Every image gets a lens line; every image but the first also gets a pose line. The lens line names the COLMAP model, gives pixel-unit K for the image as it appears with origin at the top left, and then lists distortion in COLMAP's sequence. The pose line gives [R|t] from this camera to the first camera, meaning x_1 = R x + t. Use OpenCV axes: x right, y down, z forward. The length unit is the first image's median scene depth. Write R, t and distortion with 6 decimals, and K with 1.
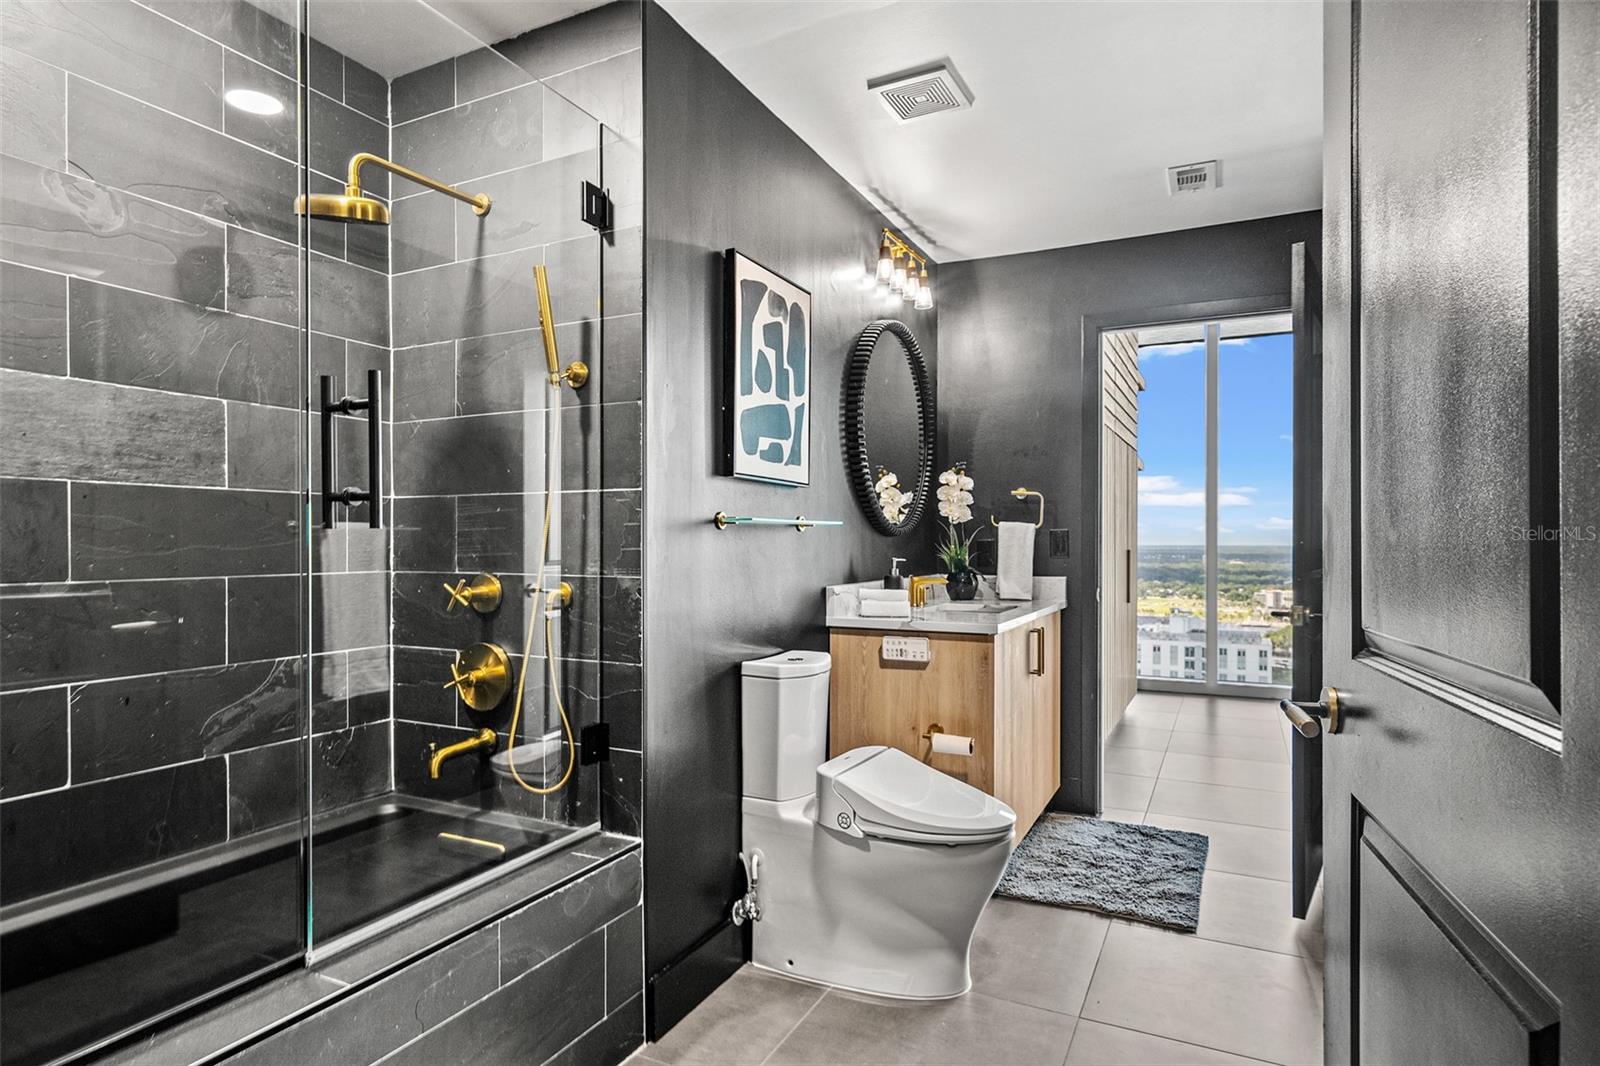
lens RADIAL K [[872.2, 0, 796.2], [0, 872.2, 545.5], [0, 0, 1]] dist [0.004237, 0.000188]
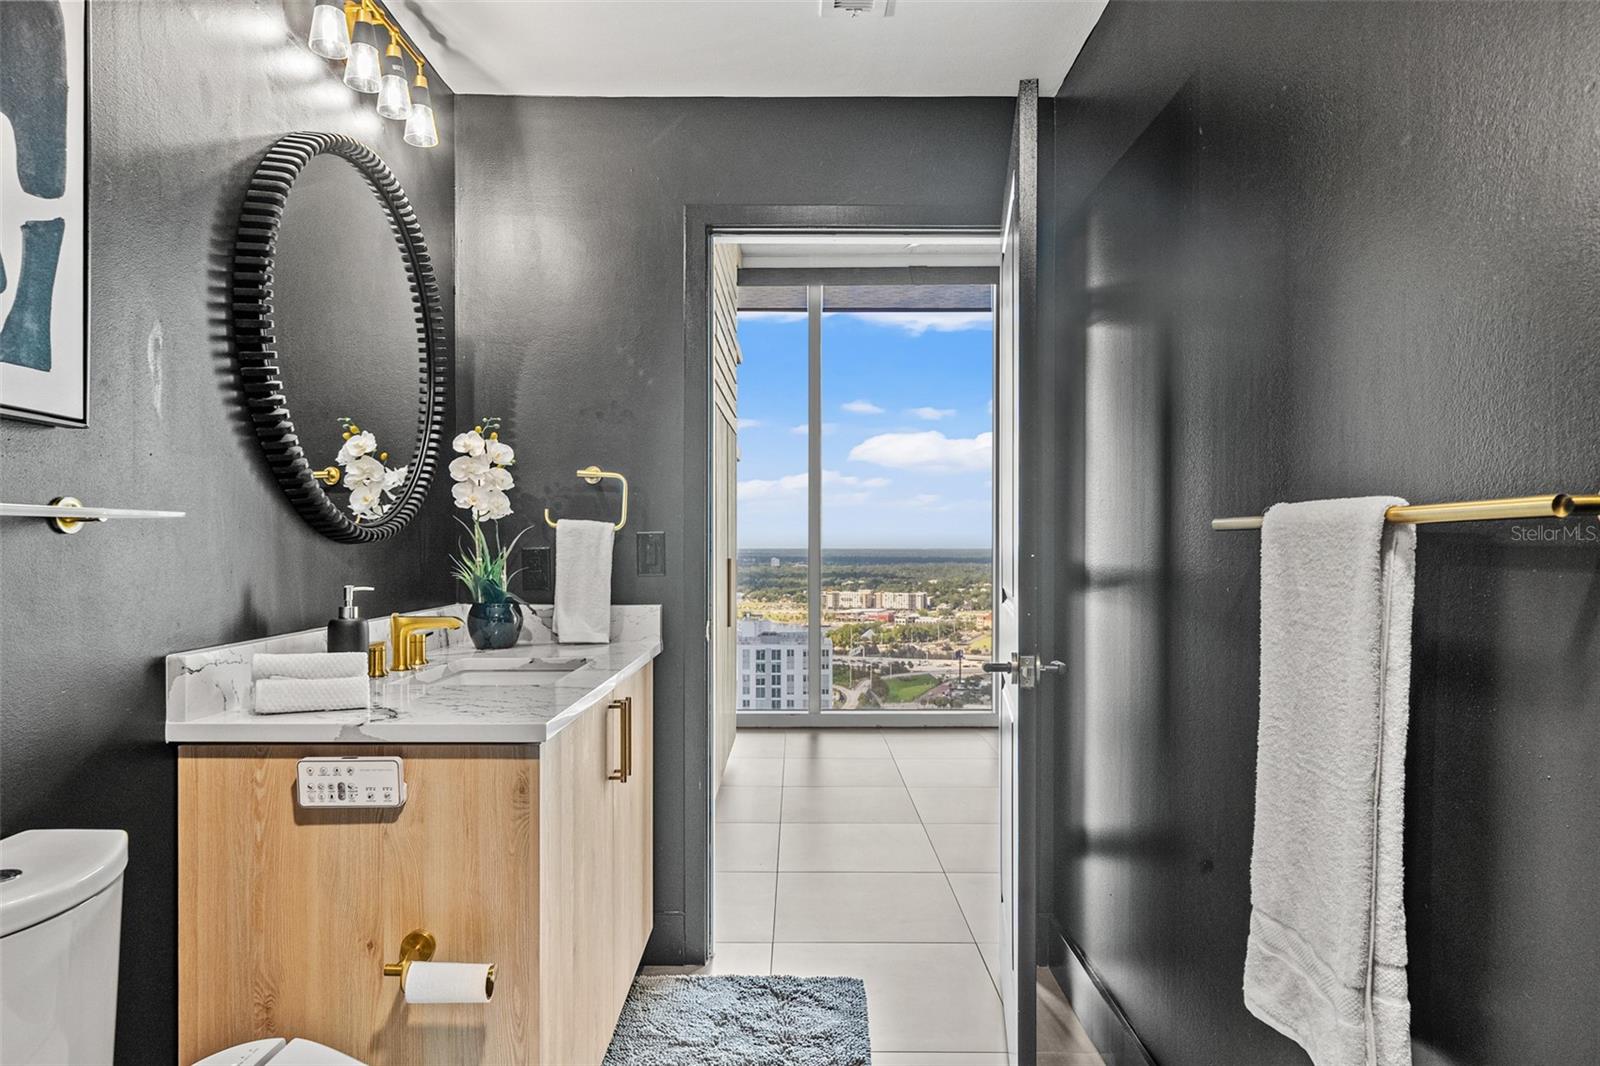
lens RADIAL K [[953.8, 0, 805.7], [0, 953.8, 550.2], [0, 0, 1]] dist [-0.000121, 0.001294]
pose [[0.890742, -0.002865, 0.454501, 0.083083], [0.002112, 0.999995, 0.002164, -0.006263], [-0.454505, -0.000968, 0.890744, 0.320213]]
